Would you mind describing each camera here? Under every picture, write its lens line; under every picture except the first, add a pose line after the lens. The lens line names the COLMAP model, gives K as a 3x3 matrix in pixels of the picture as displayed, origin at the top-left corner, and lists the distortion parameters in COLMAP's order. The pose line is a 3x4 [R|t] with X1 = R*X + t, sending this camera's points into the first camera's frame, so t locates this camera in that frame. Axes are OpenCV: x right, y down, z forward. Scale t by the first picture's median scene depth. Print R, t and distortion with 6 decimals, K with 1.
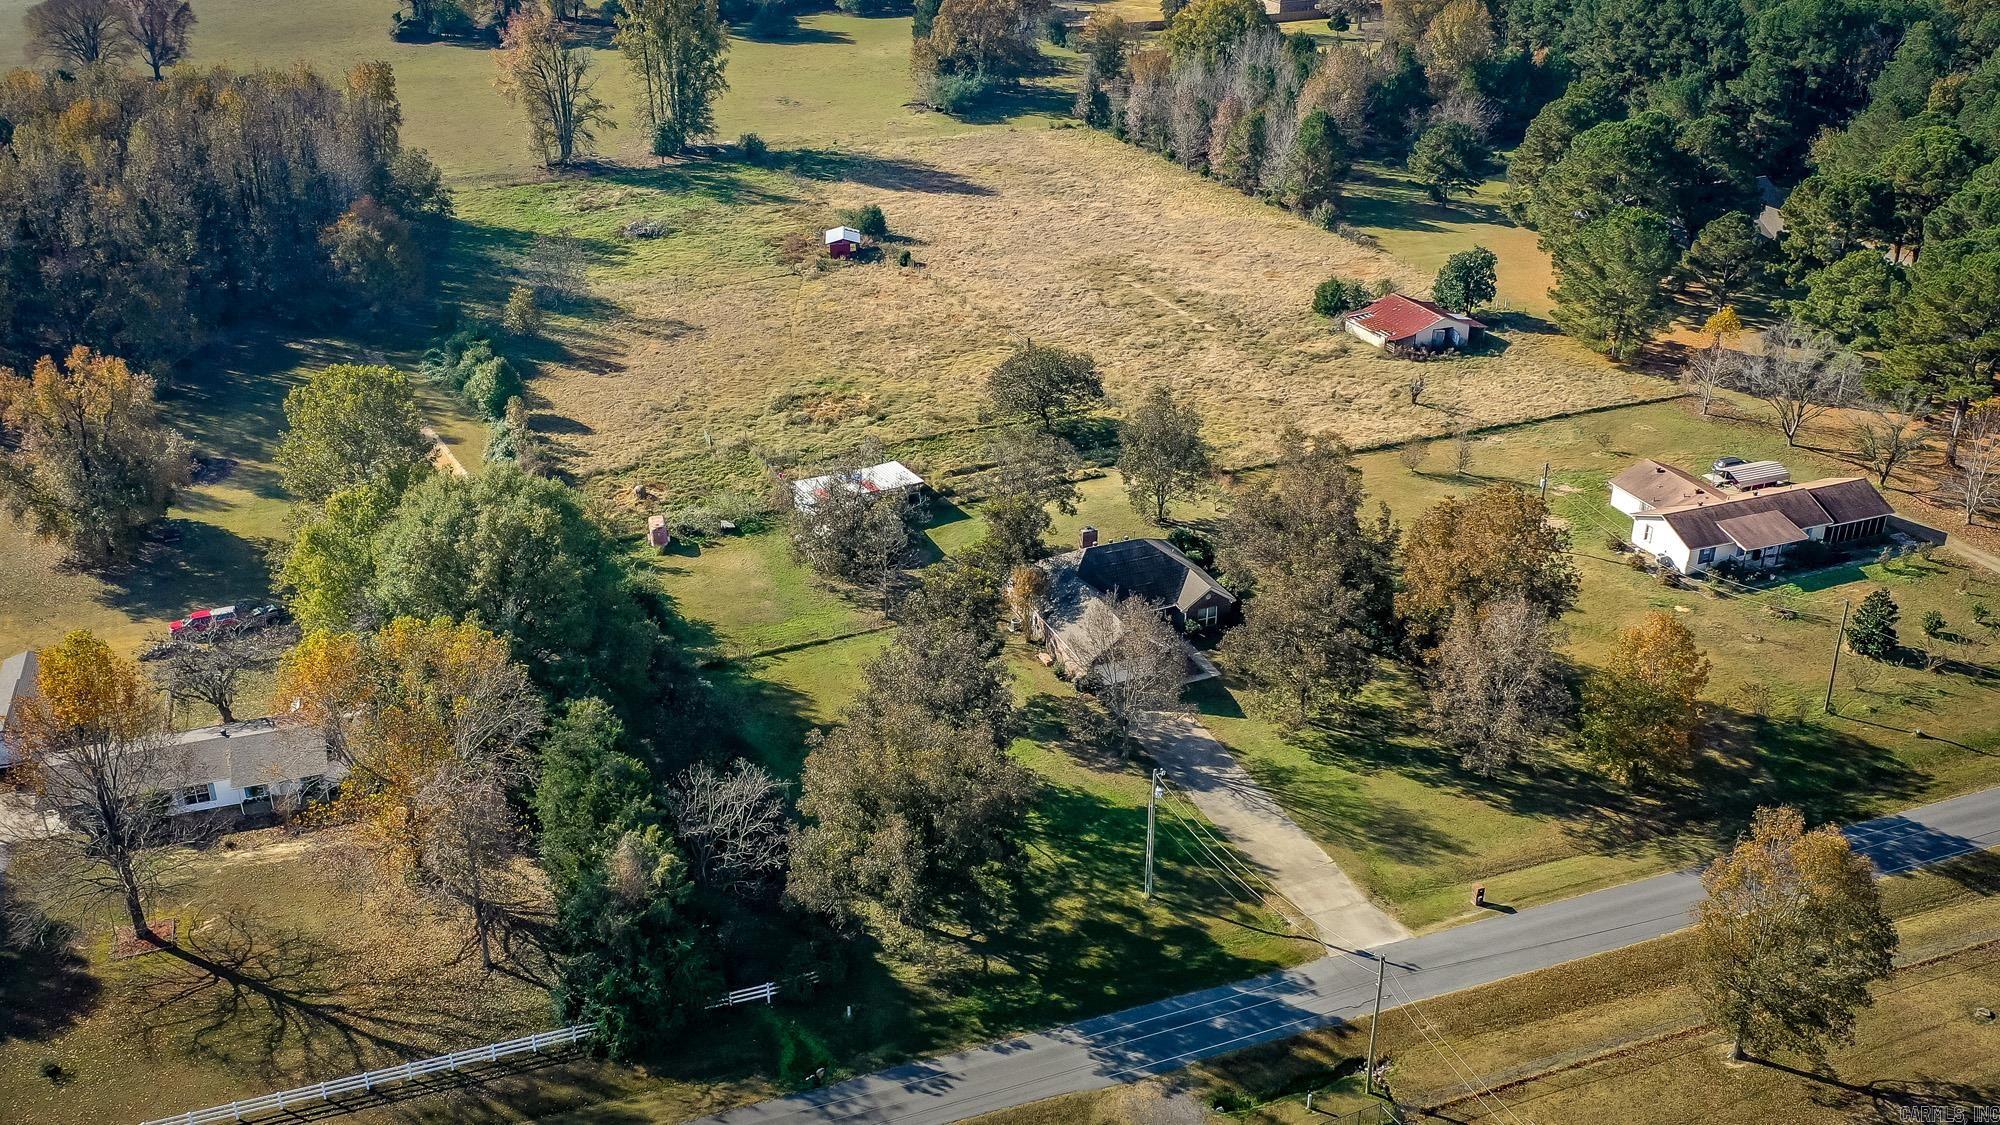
lens RADIAL K [[1800.9, 0, 960.3], [0, 1800.9, 556.3], [0, 0, 1]] dist [-0.003355, 0.002638]
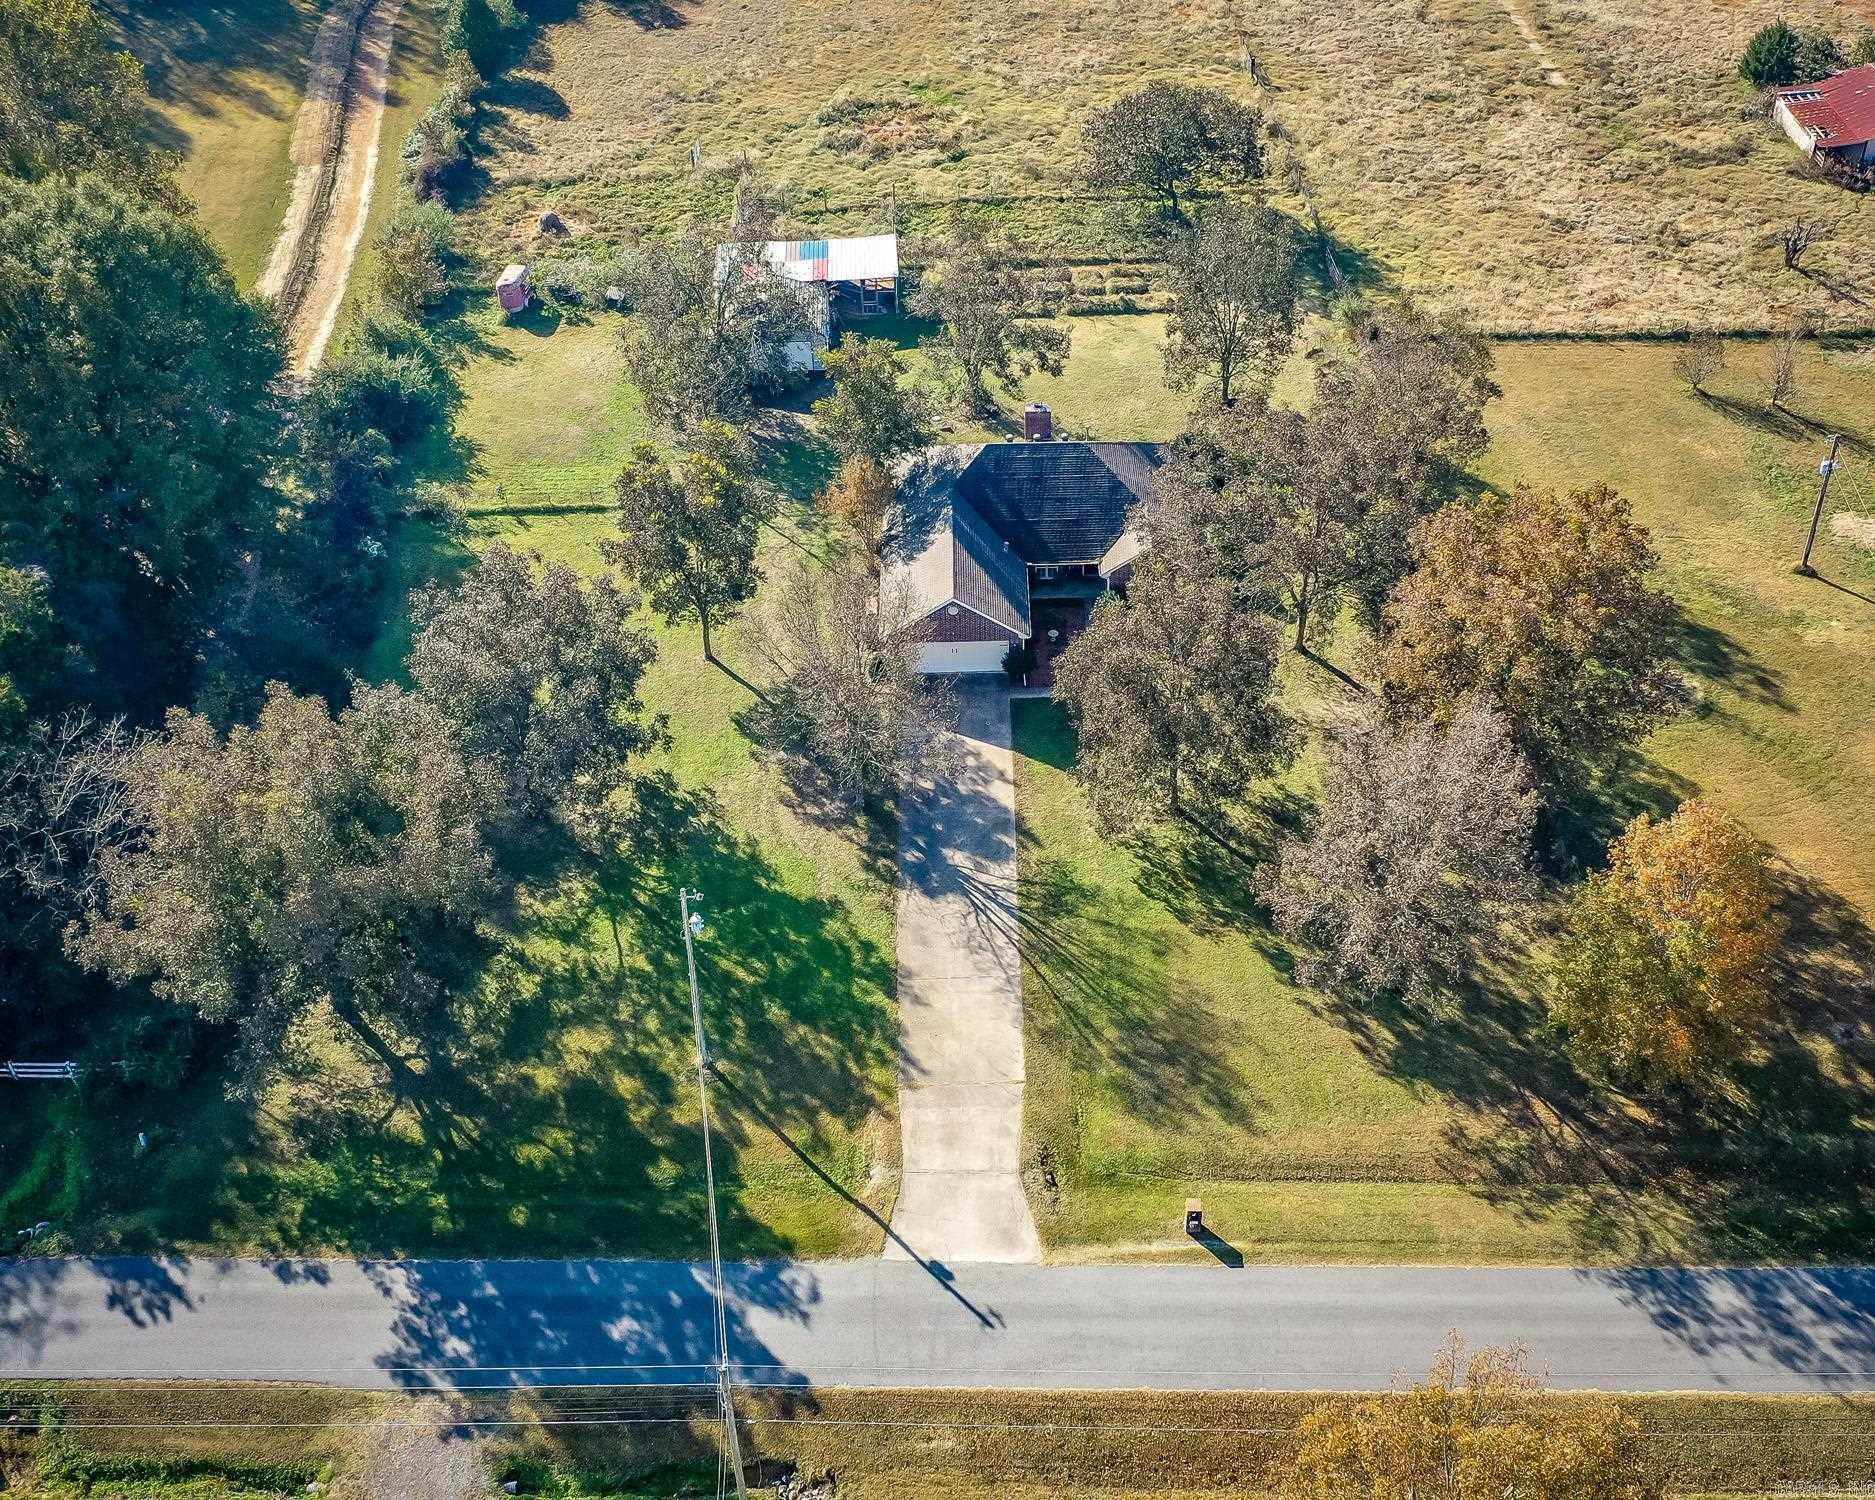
lens RADIAL K [[2114.0, 0, 1016.7], [0, 2114.0, 750.1], [0, 0, 1]] dist [0.000107, -0.000975]
pose [[0.939612, 0.222728, -0.259851, 0.269213], [-0.154143, 0.953299, 0.259732, -0.087023], [0.305565, -0.203993, 0.930063, 0.272925]]
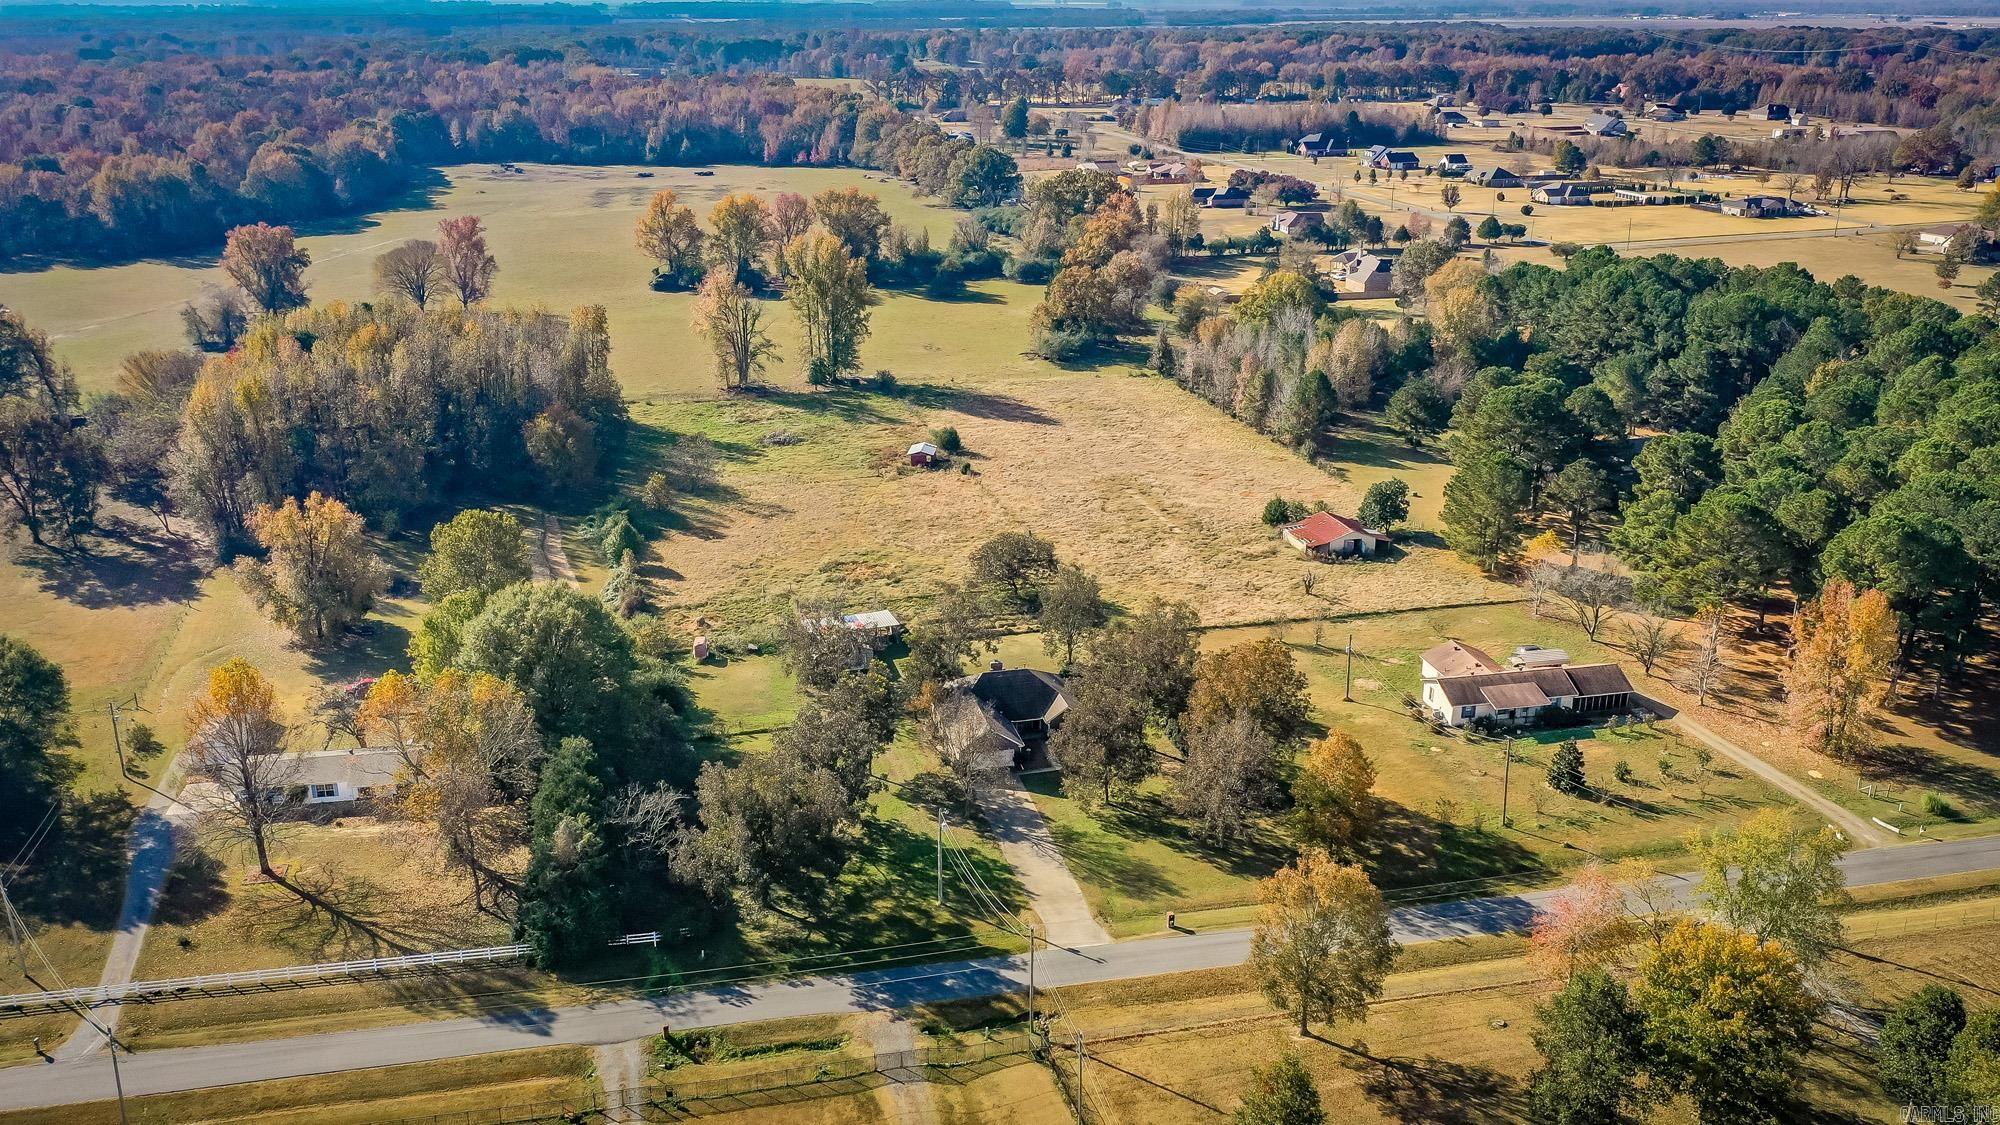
lens RADIAL K [[1639.8, 0, 1000.0], [0, 1639.8, 562.5], [0, 0, 1]] dist [-0.004928, 0.004434]
pose [[0.989866, 0.055014, -0.130915, 0.219389], [-0.070383, 0.990772, -0.115829, 0.050816], [0.123335, 0.123870, 0.984604, -0.204721]]
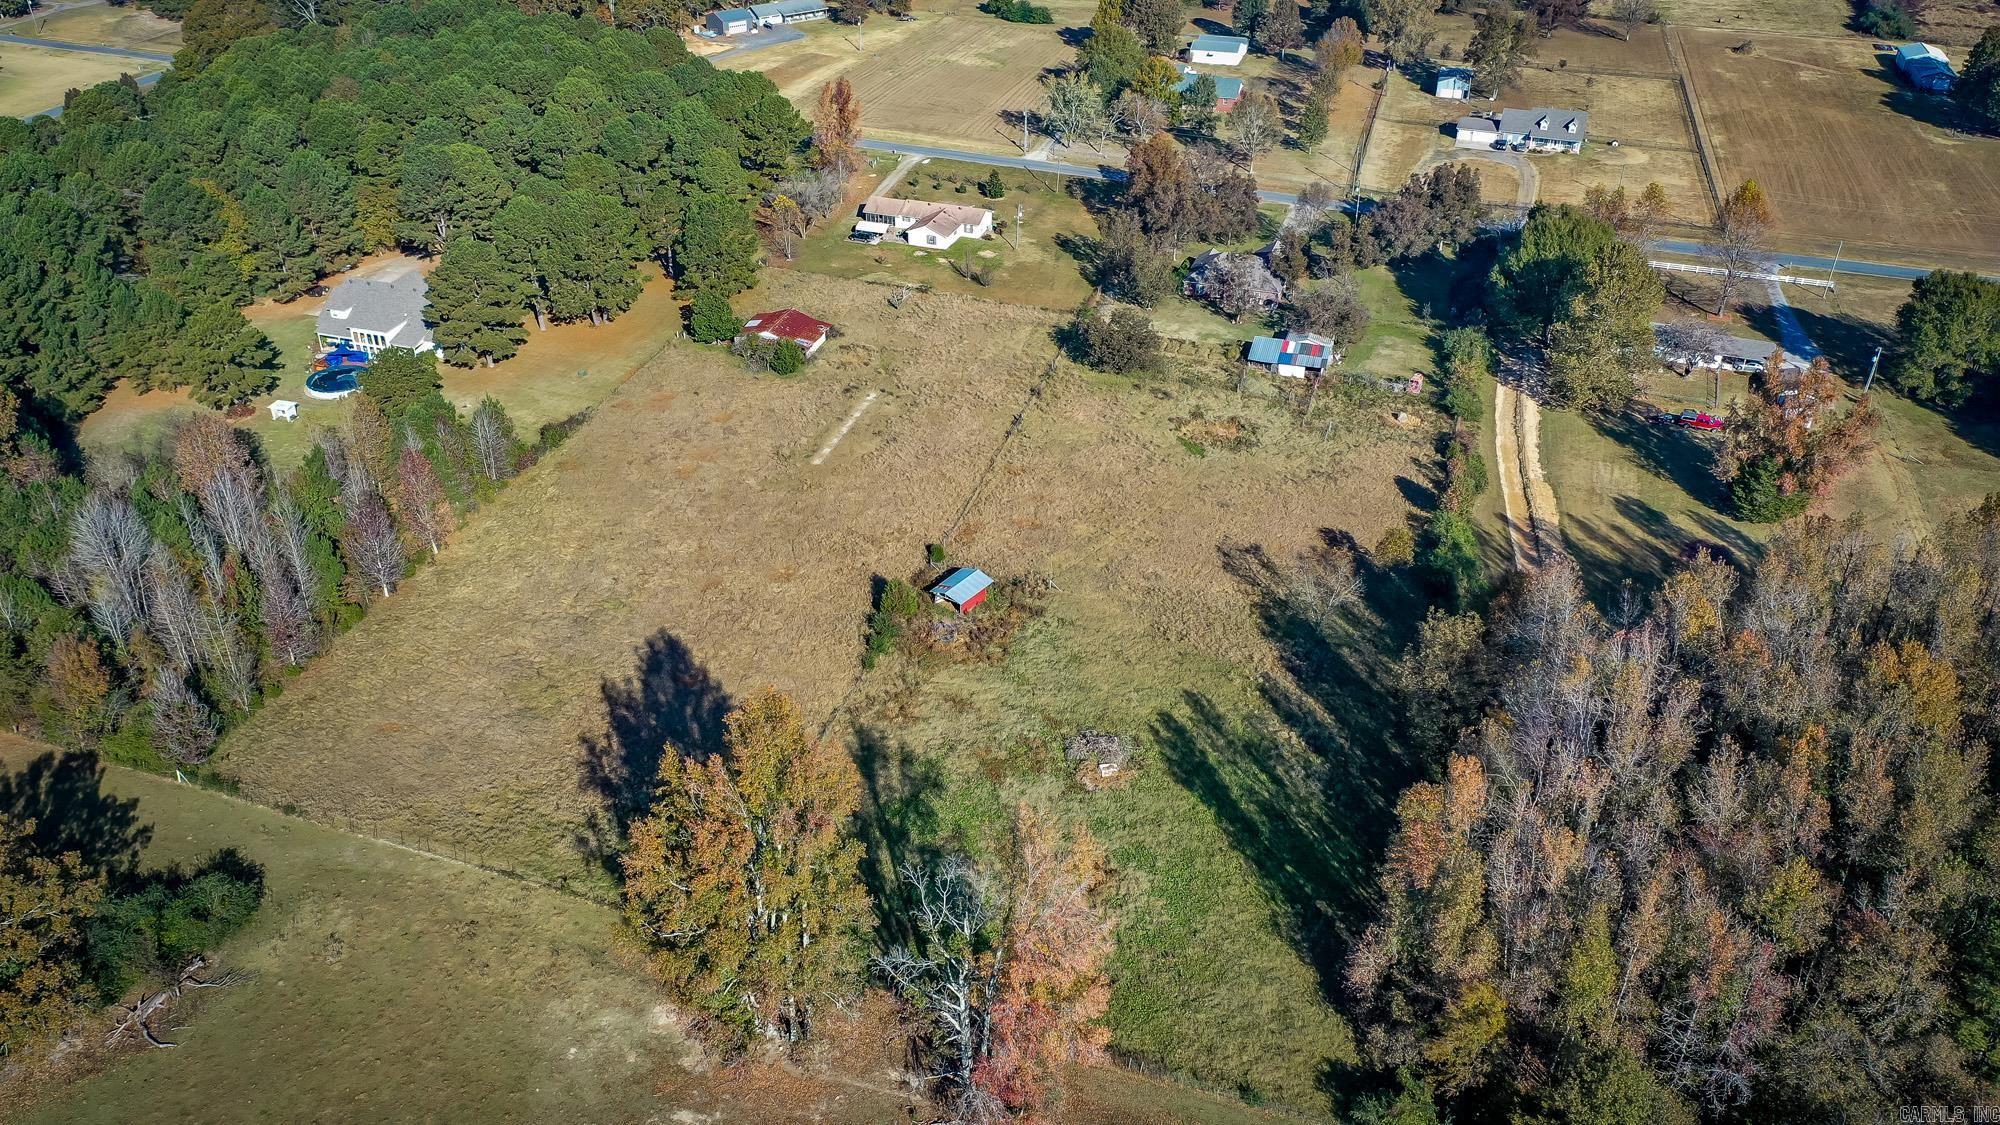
lens RADIAL K [[1589.9, 0, 1000.0], [0, 1589.9, 562.5], [0, 0, 1]] dist [-0.003194, 0.002181]
pose [[-0.767344, -0.333644, 0.547599, -0.715040], [0.290566, 0.580350, 0.760766, -1.102732], [-0.571624, 0.742883, -0.348382, 1.840143]]
